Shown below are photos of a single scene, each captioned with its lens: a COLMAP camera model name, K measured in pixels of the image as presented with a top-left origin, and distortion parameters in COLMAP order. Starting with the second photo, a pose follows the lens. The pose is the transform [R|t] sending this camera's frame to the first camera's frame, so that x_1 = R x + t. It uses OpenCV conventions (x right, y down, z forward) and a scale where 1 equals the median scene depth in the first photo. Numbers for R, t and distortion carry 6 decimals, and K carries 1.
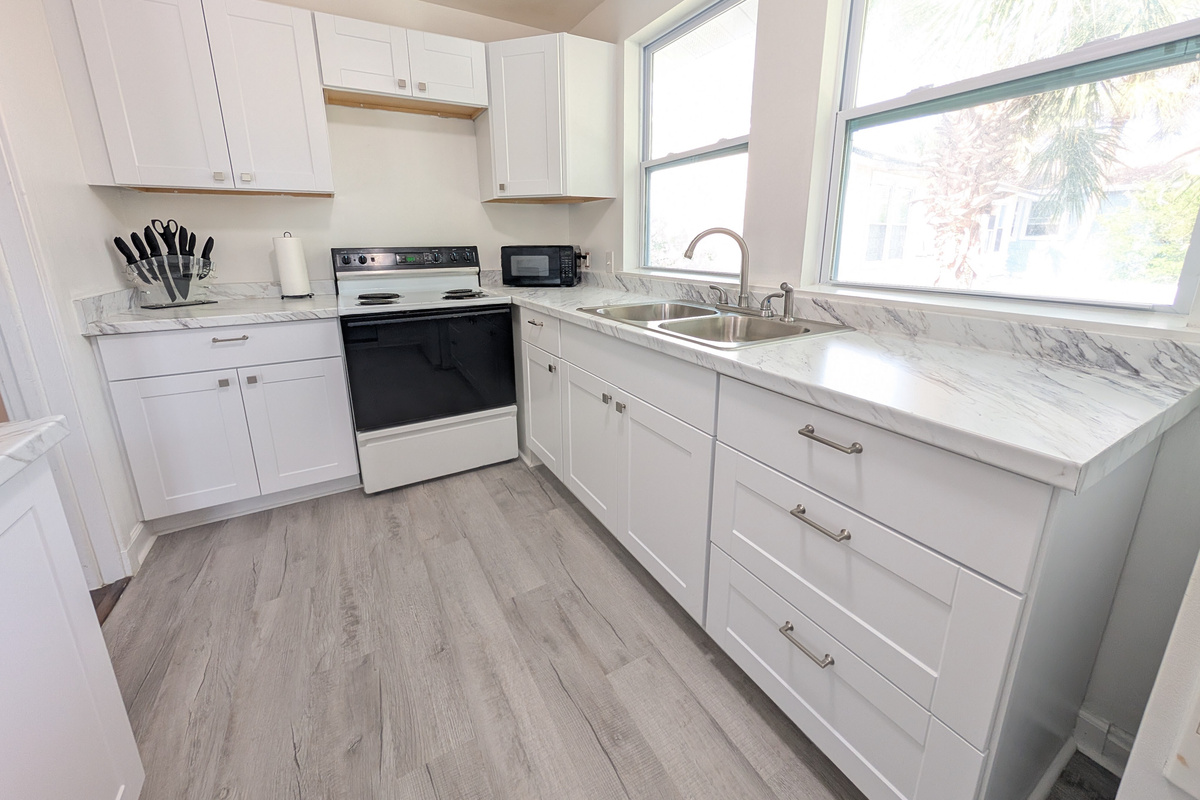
lens RADIAL K [[463.0, 0, 602.6], [0, 463.0, 347.9], [0, 0, 1]] dist [-0.000649, 0.000610]
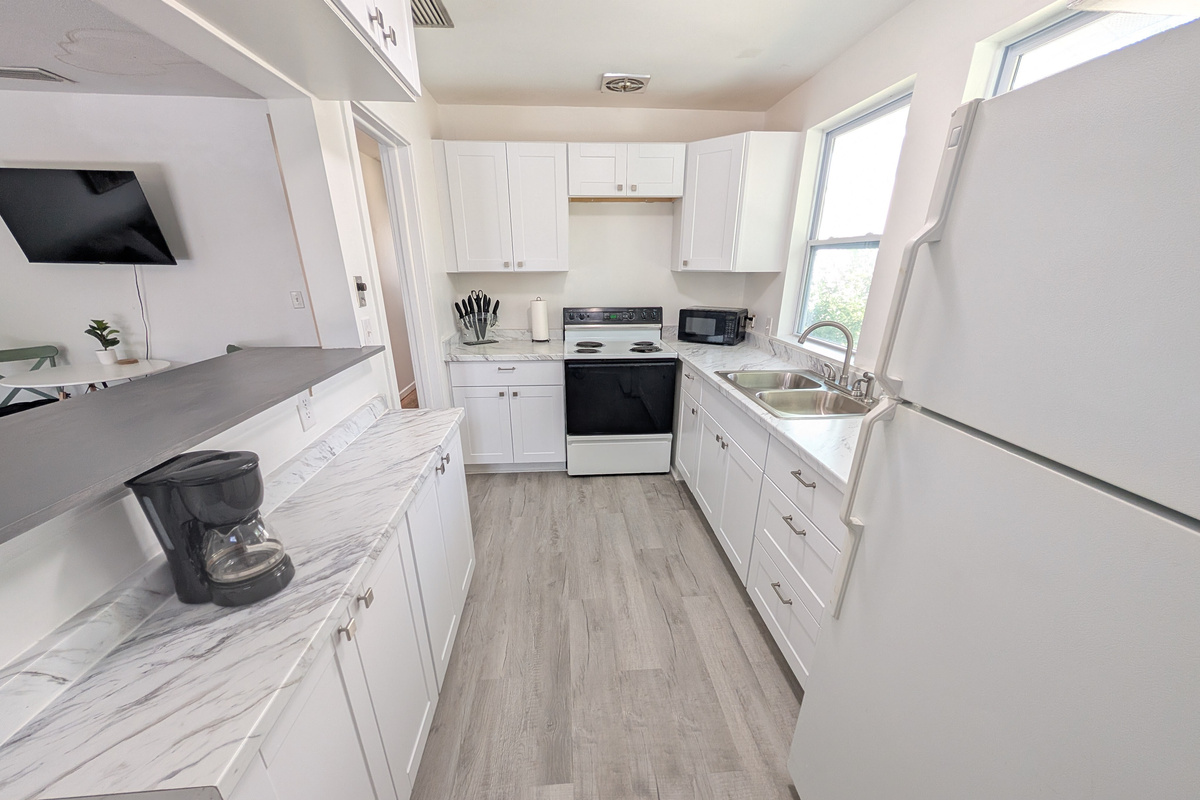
lens RADIAL K [[463.0, 0, 599.8], [0, 463.0, 447.3], [0, 0, 1]] dist [-0.000649, 0.000610]
pose [[0.903082, 0.166524, -0.395871, 0.199198], [-0.105248, 0.979472, 0.171920, -0.058726], [0.416373, -0.113594, 0.902070, -0.377325]]
